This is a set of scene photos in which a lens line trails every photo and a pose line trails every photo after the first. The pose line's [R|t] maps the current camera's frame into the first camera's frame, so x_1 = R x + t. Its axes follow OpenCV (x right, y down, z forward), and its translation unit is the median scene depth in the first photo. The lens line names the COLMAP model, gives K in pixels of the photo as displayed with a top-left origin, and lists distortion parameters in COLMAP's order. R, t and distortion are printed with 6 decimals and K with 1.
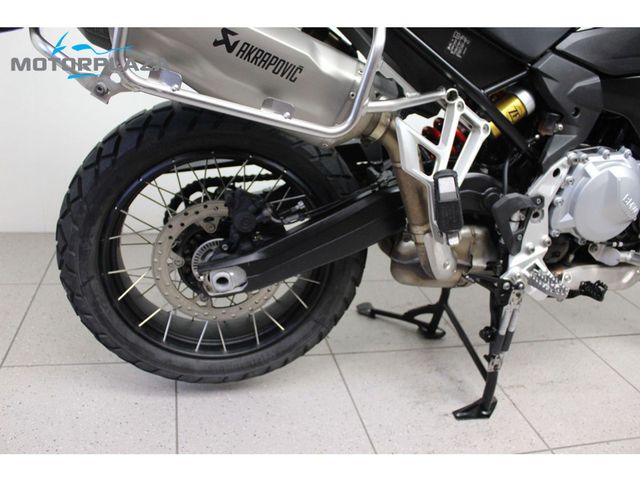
lens RADIAL K [[529.1, 0, 320.0], [0, 529.1, 240.0], [0, 0, 1]] dist [-0.176091, 0.156802]
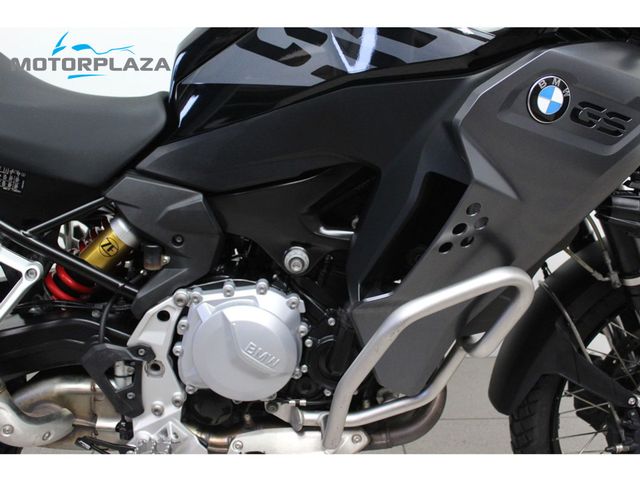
lens RADIAL K [[669.6, 0, 320.0], [0, 669.6, 240.0], [0, 0, 1]] dist [-0.087076, -0.005669]
pose [[0.975347, -0.039922, -0.217036, 0.914913], [0.011636, 0.991436, -0.130075, -0.109398], [0.220370, 0.124343, 0.967458, 0.030687]]
